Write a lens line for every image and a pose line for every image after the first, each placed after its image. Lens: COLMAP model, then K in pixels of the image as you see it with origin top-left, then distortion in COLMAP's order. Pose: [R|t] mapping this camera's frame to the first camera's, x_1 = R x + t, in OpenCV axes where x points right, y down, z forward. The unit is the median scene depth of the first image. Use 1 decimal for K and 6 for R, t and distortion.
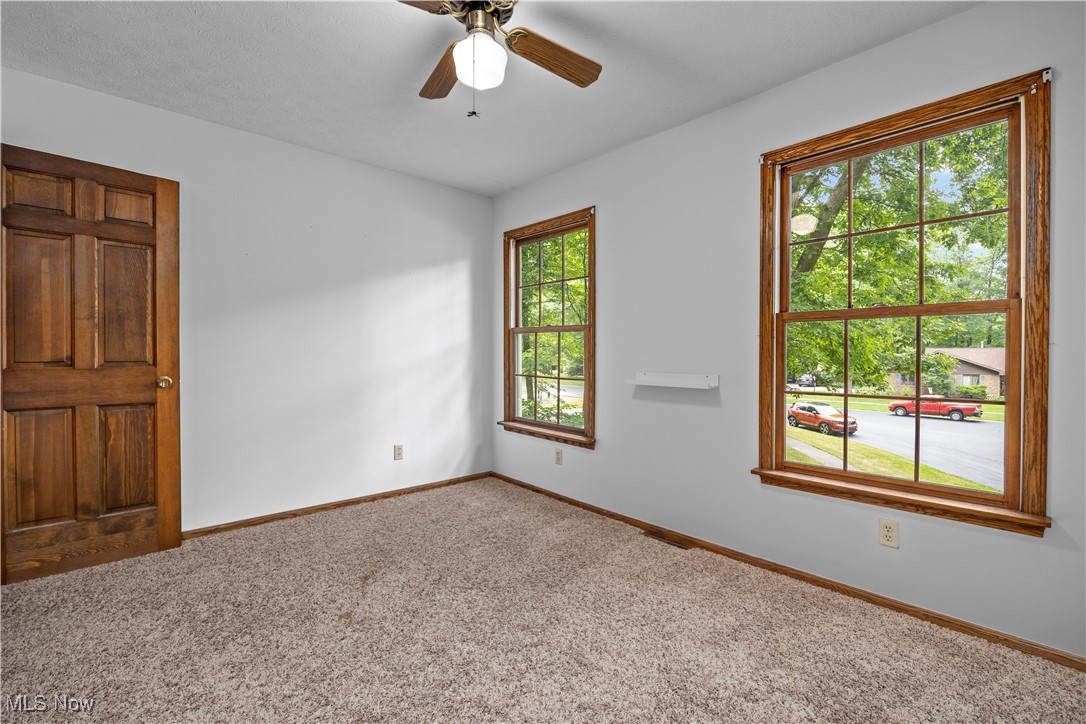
lens RADIAL K [[476.3, 0, 536.8], [0, 476.3, 356.2], [0, 0, 1]] dist [-0.009116, -0.000084]
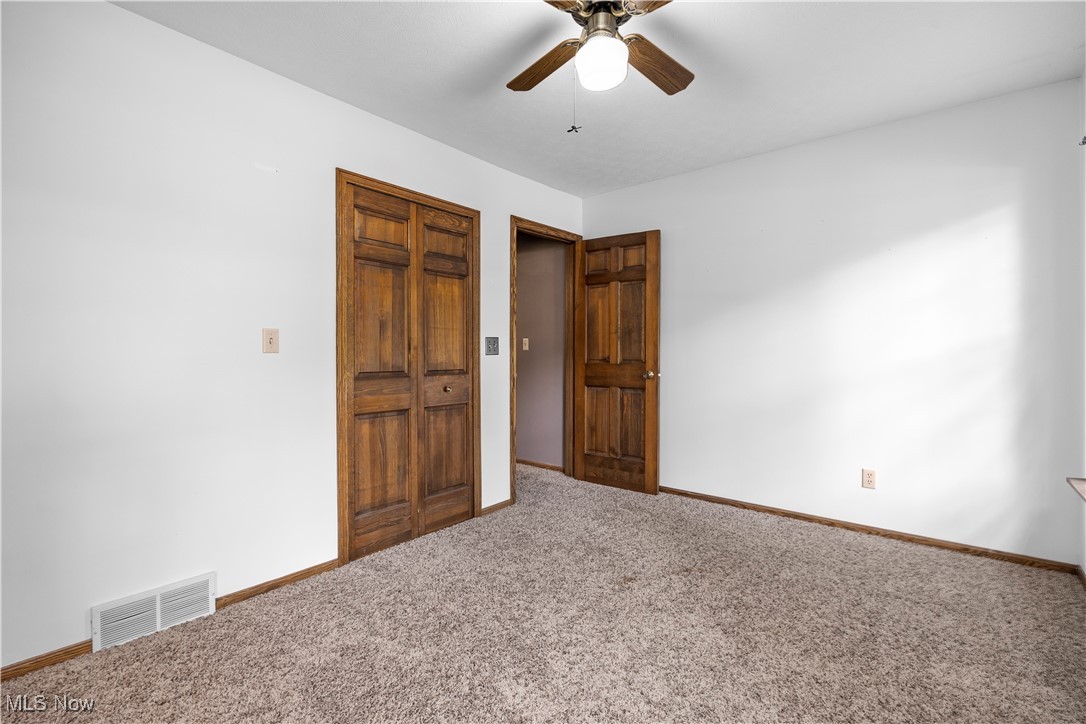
lens RADIAL K [[476.3, 0, 568.1], [0, 476.3, 362.7], [0, 0, 1]] dist [-0.009116, -0.000084]
pose [[0.160789, 0.010468, -0.986933, 0.579072], [-0.008601, 0.999921, 0.009204, 0.007623], [0.986951, 0.007009, 0.160866, 0.537896]]
